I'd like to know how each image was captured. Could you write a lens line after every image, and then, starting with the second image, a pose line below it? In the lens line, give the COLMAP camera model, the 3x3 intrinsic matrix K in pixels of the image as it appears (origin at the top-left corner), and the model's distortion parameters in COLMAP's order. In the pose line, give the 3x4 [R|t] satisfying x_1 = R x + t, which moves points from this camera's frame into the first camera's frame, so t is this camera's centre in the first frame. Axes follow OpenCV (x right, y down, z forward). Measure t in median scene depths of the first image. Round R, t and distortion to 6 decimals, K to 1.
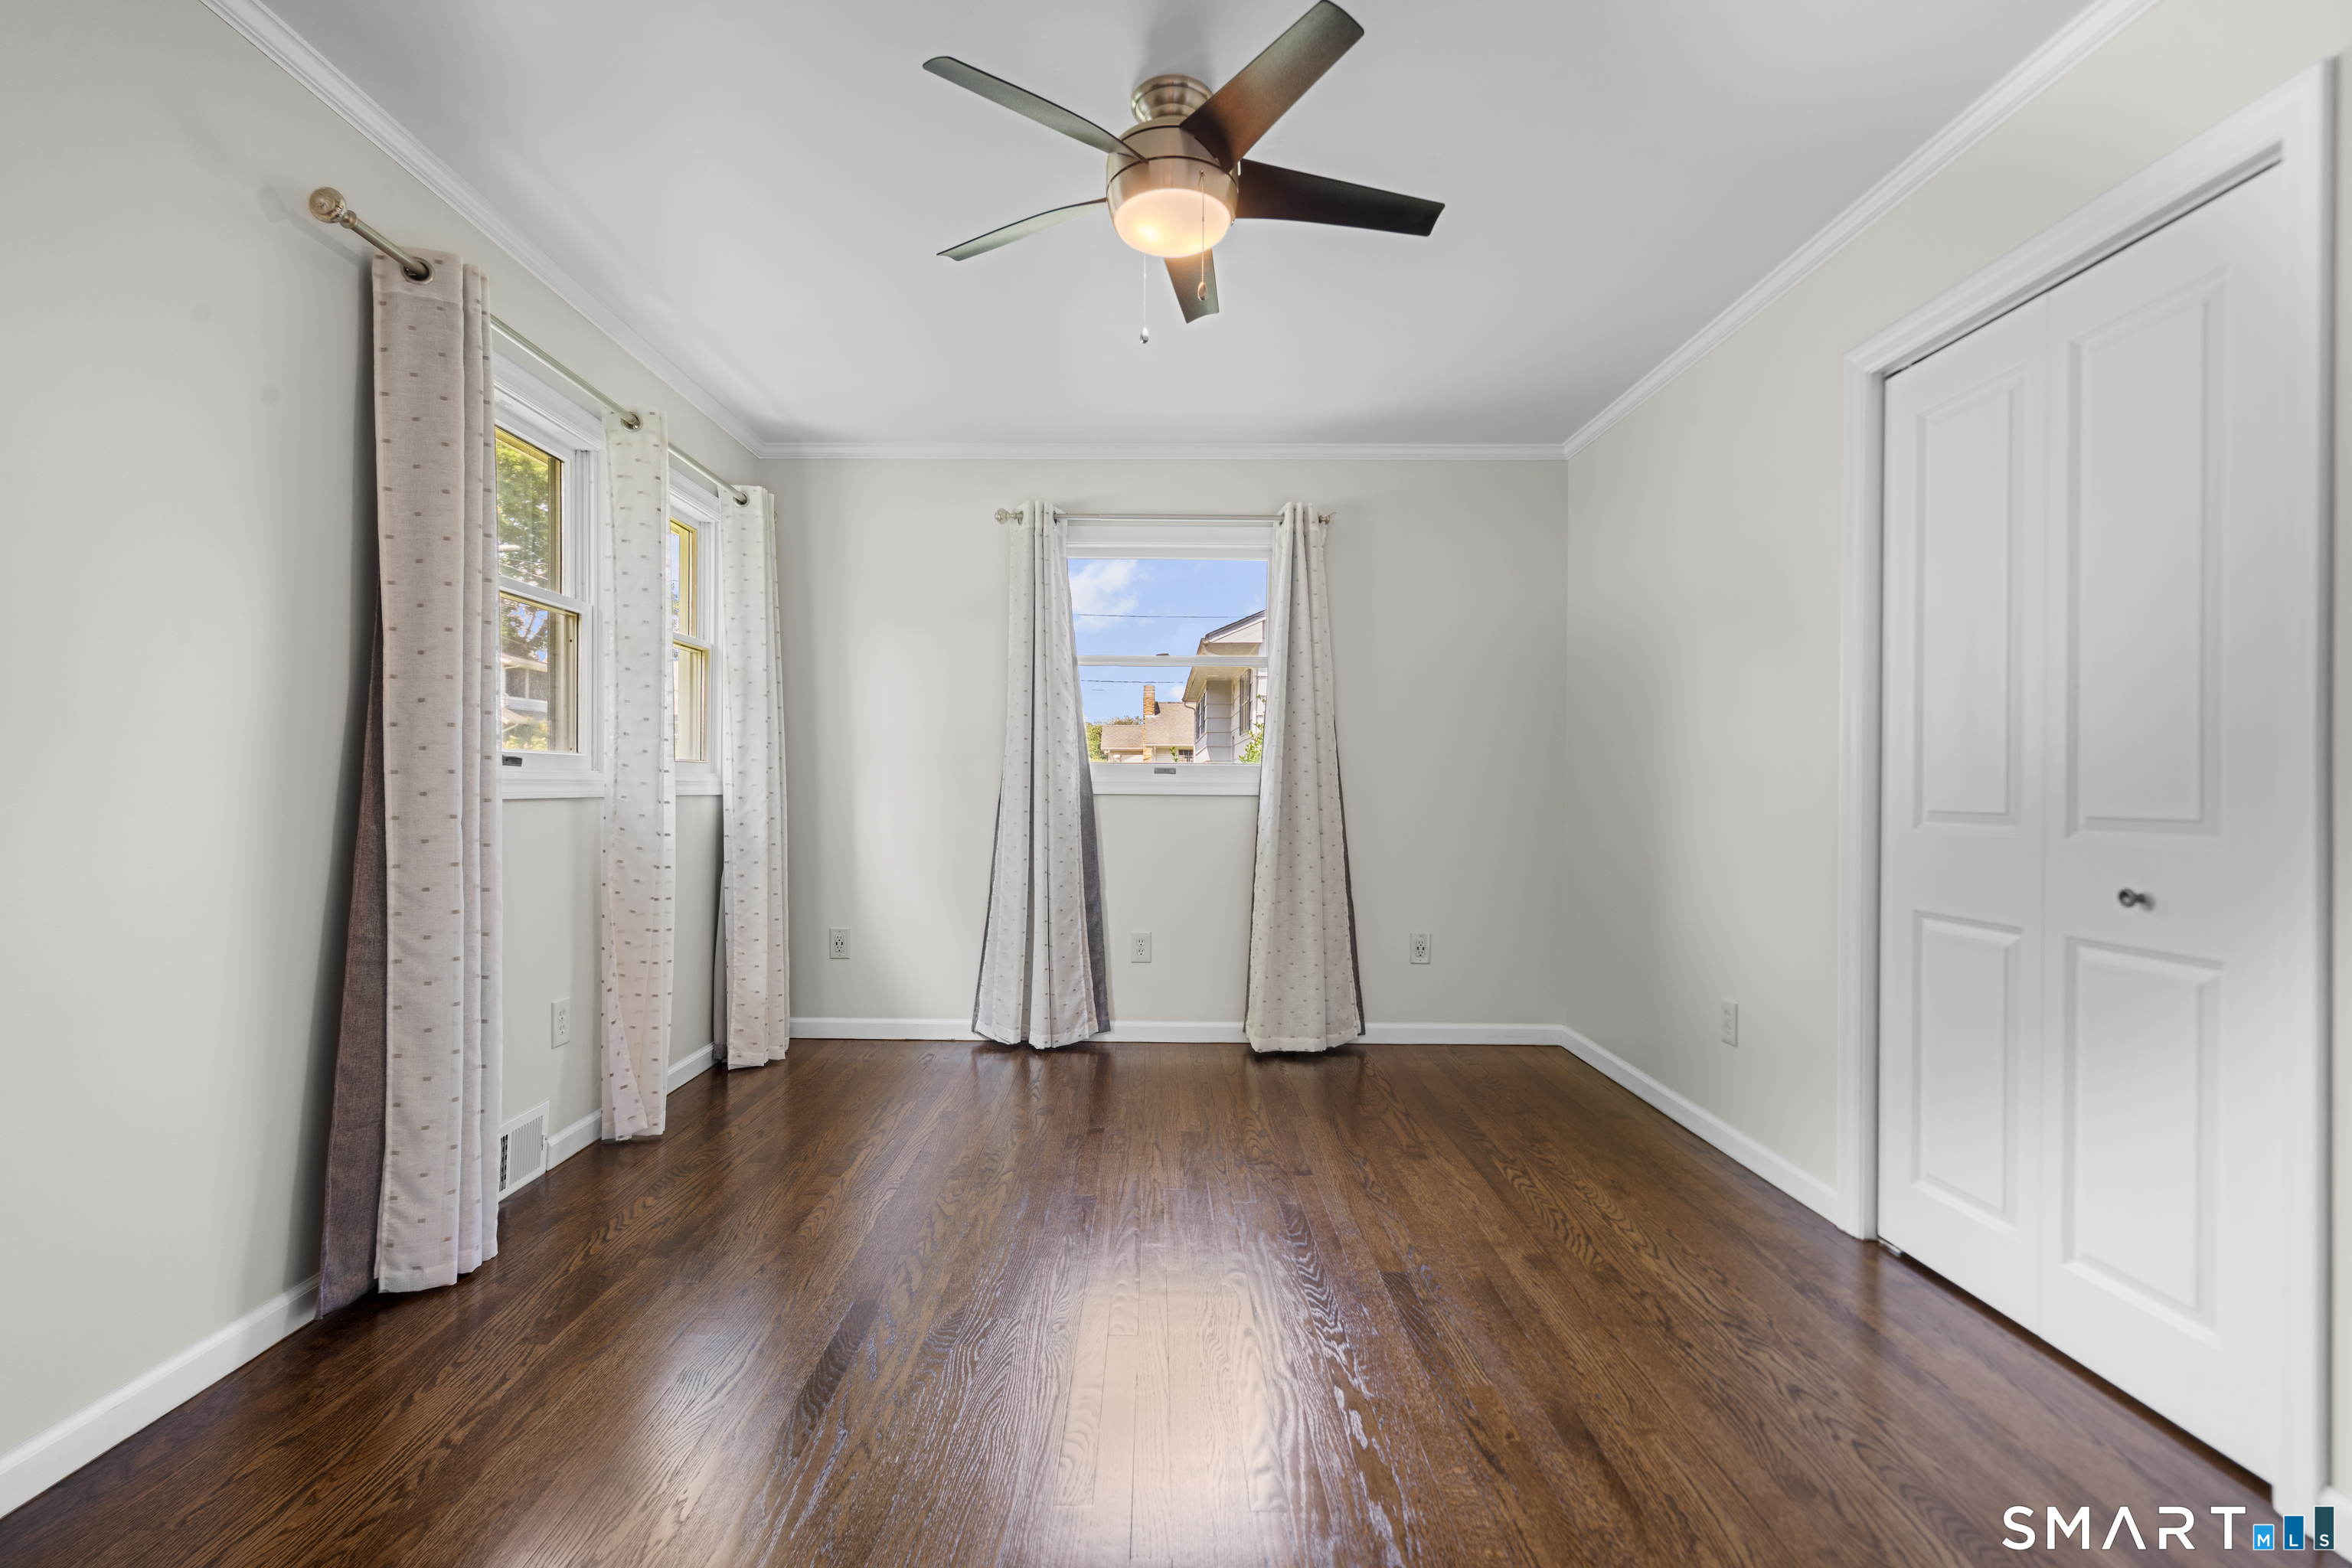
lens RADIAL K [[1083.0, 0, 1144.7], [0, 1083.0, 785.5], [0, 0, 1]] dist [-0.000269, 0.000249]
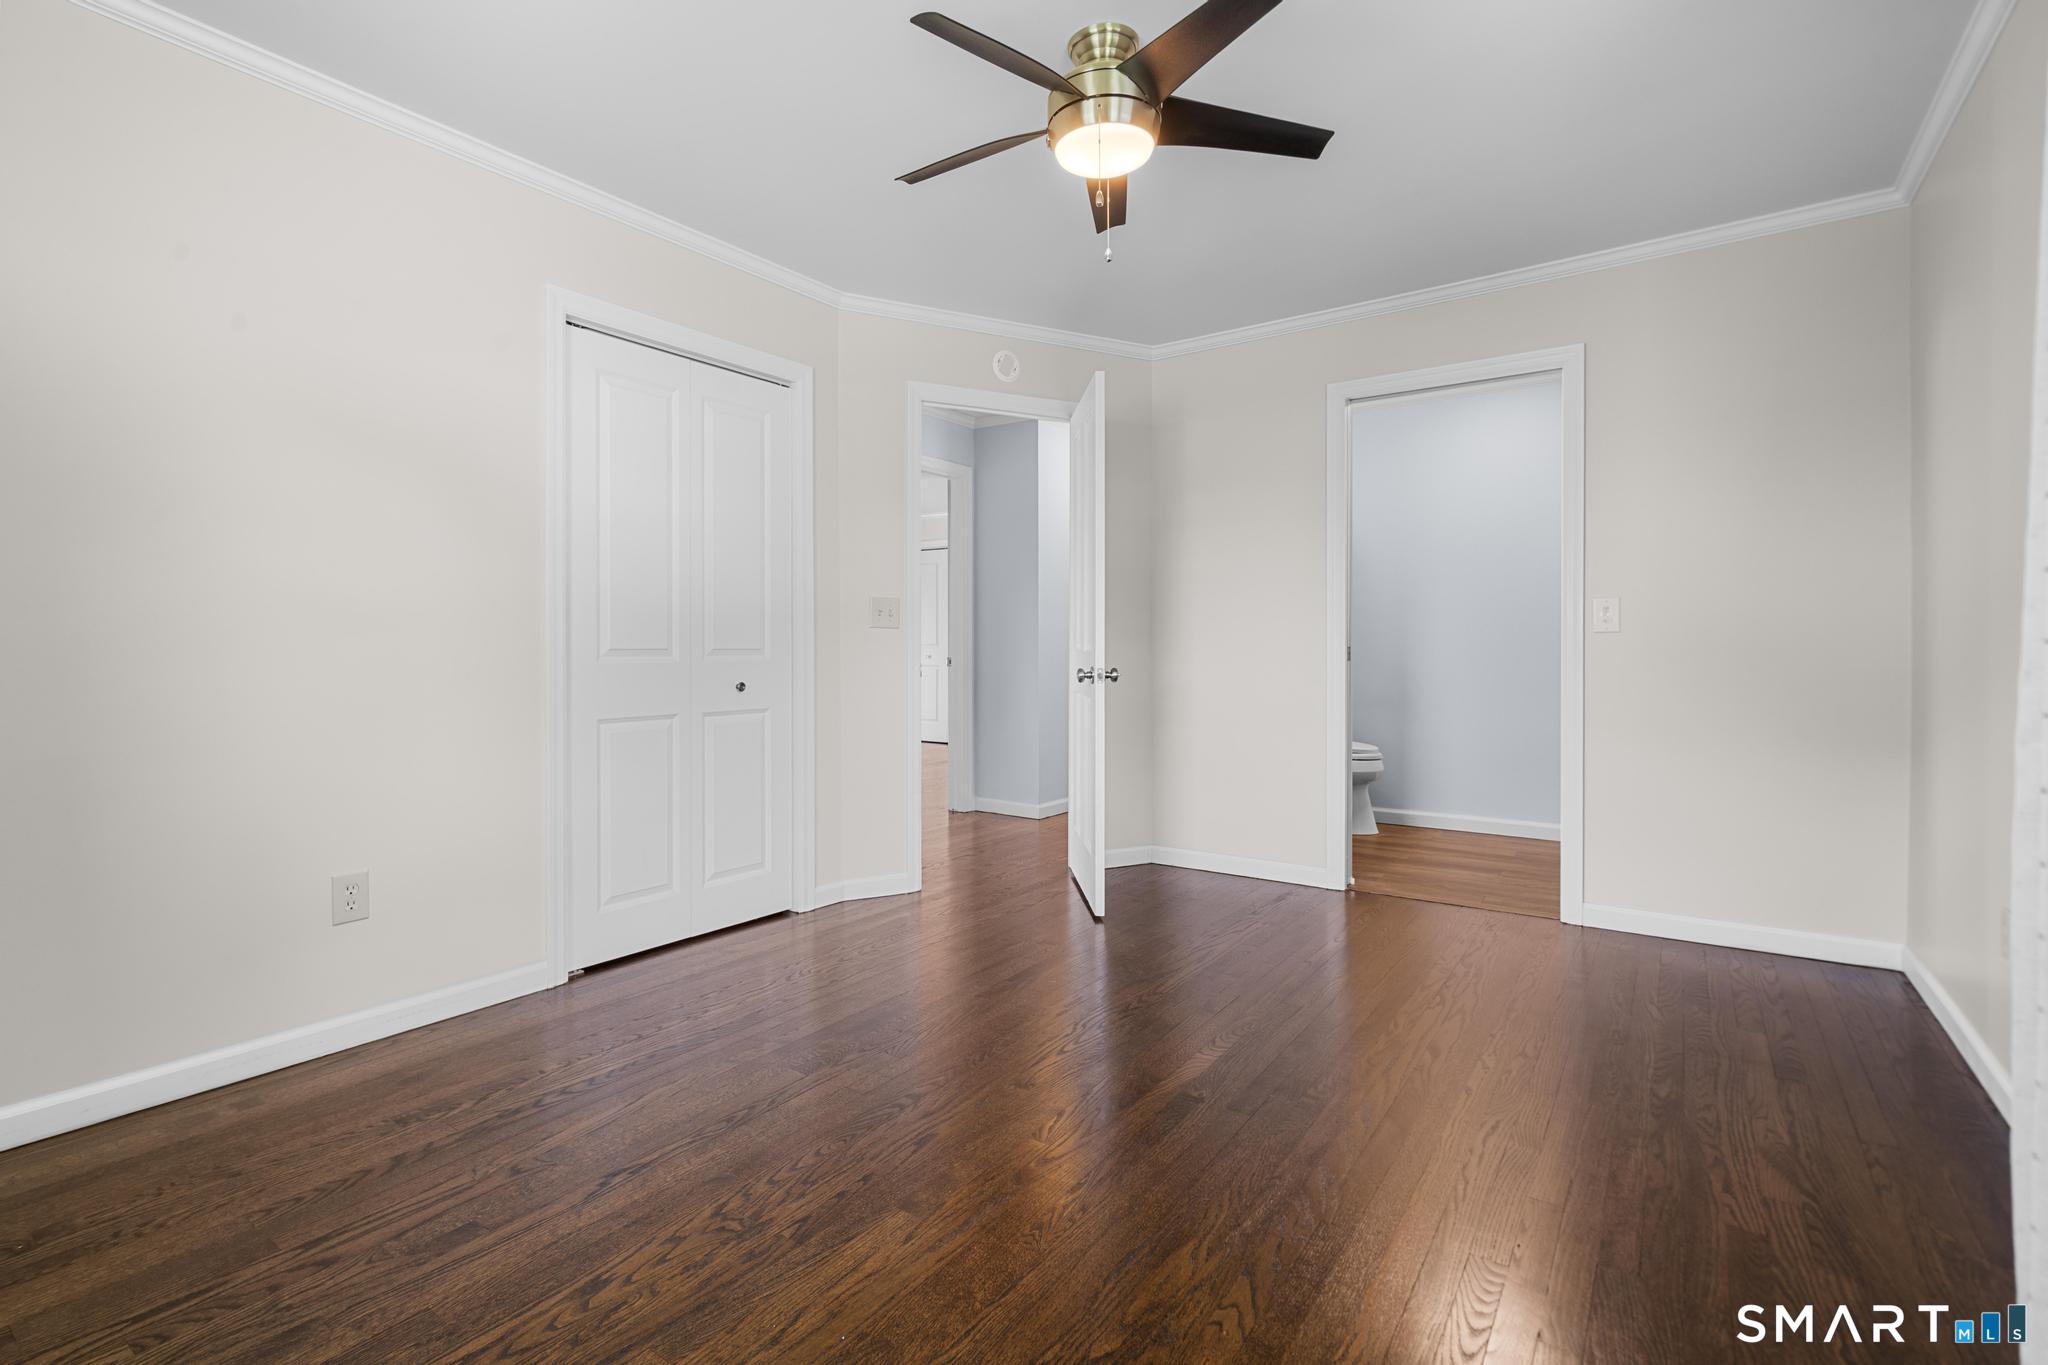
lens RADIAL K [[943.1, 0, 996.7], [0, 943.1, 683.8], [0, 0, 1]] dist [-0.000269, 0.000249]
pose [[-0.819597, -0.027068, 0.572301, -0.236767], [-0.004491, 0.999156, 0.040825, 0.009568], [-0.572923, 0.030890, -0.819027, 0.975771]]
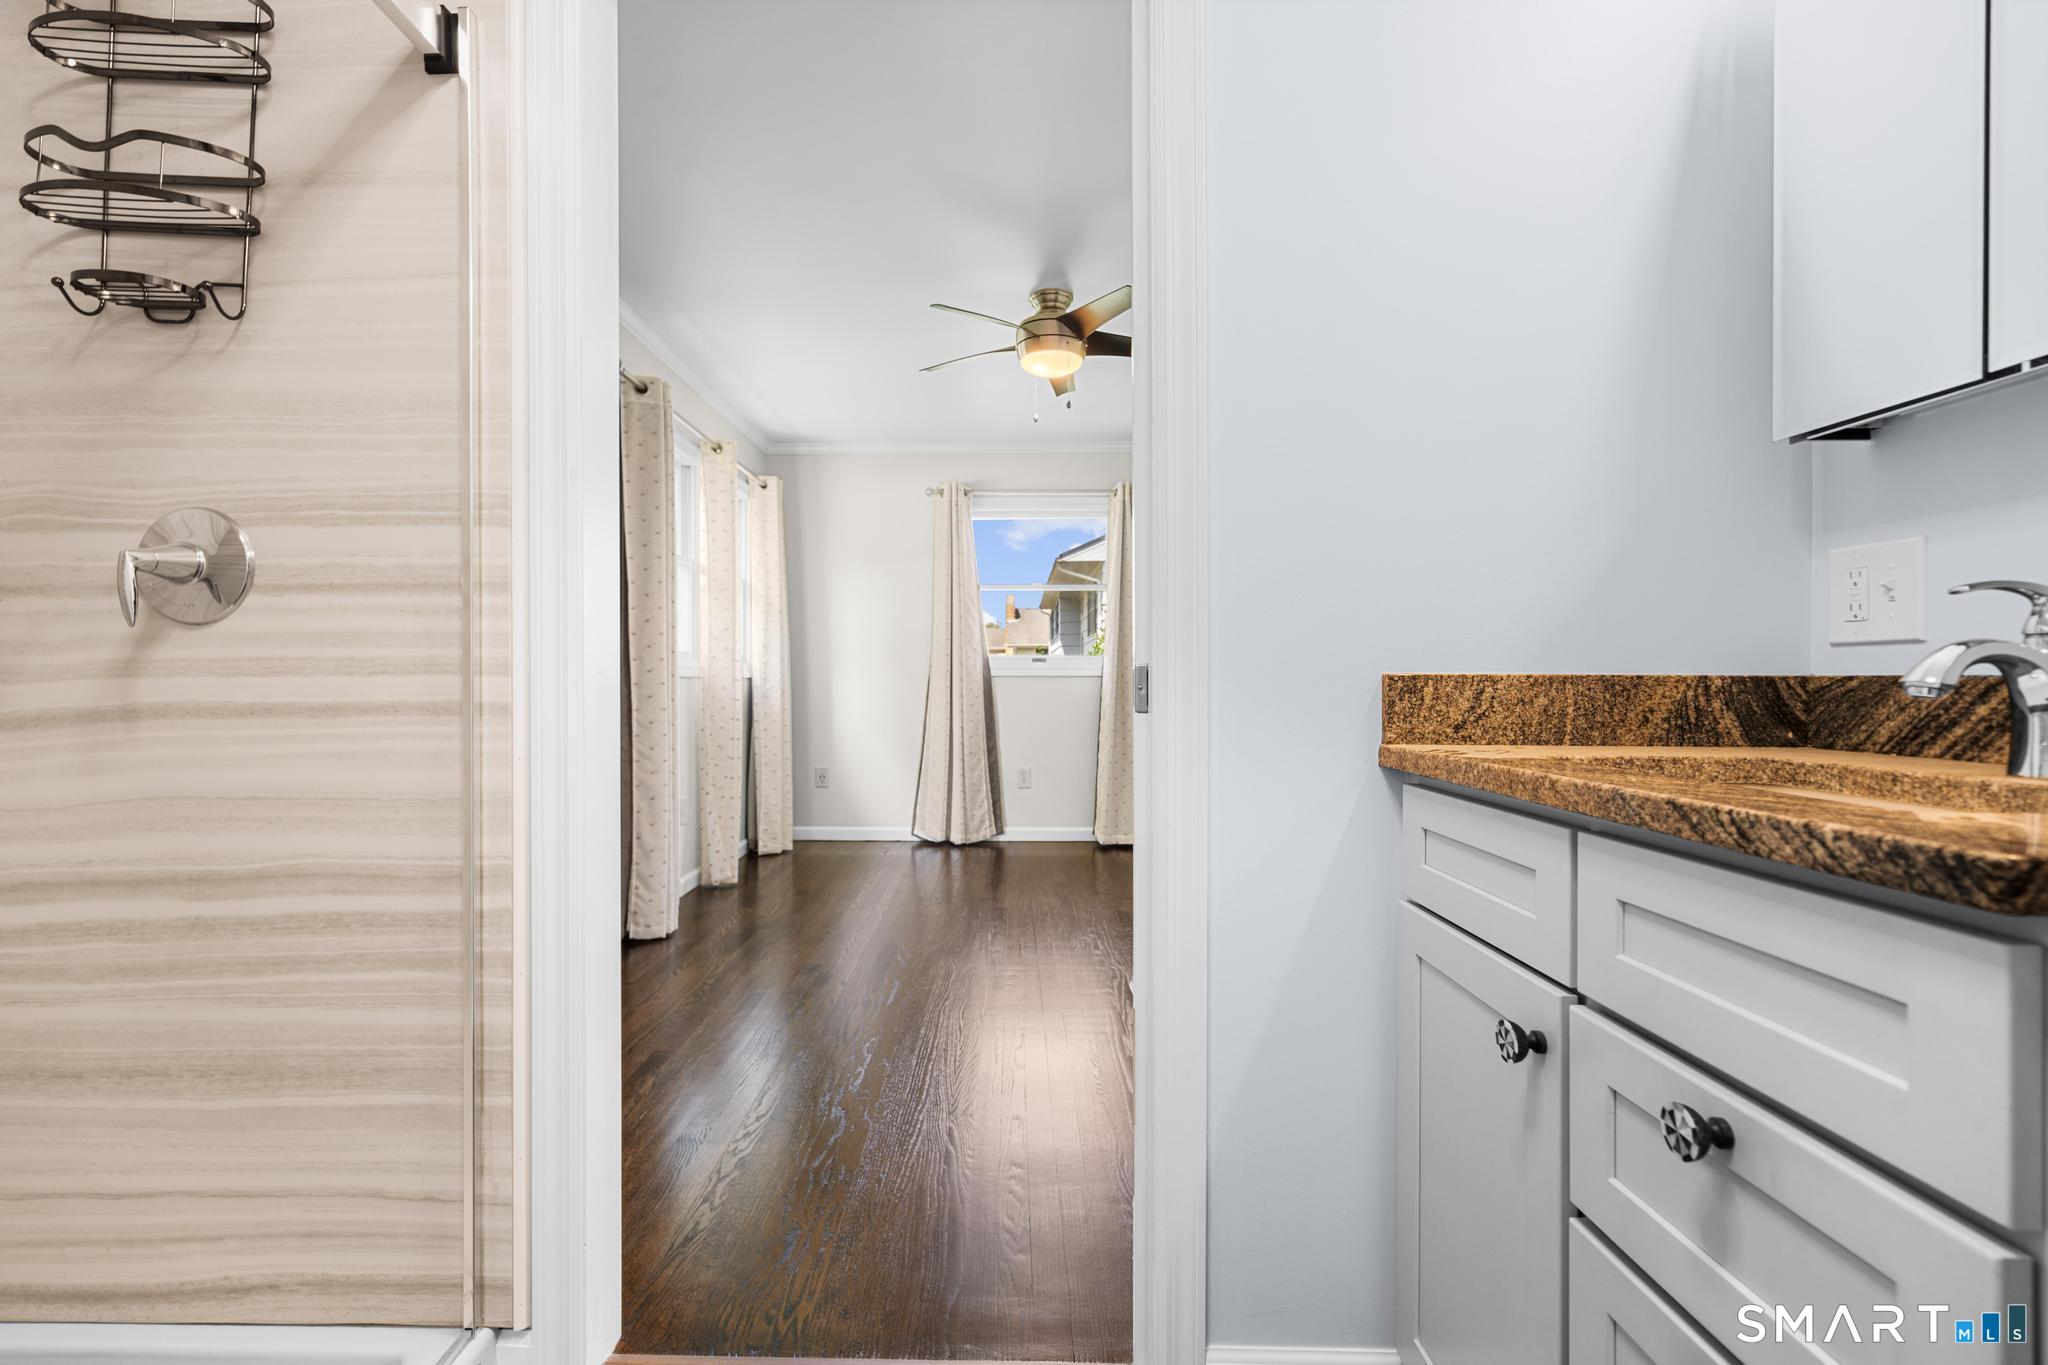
lens RADIAL K [[943.1, 0, 996.7], [0, 943.1, 683.8], [0, 0, 1]] dist [-0.000269, 0.000249]
pose [[0.999933, -0.007598, -0.008738, -0.030084], [0.007628, 0.999965, 0.003448, 0.015063], [0.008711, -0.003514, 0.999956, -0.322872]]
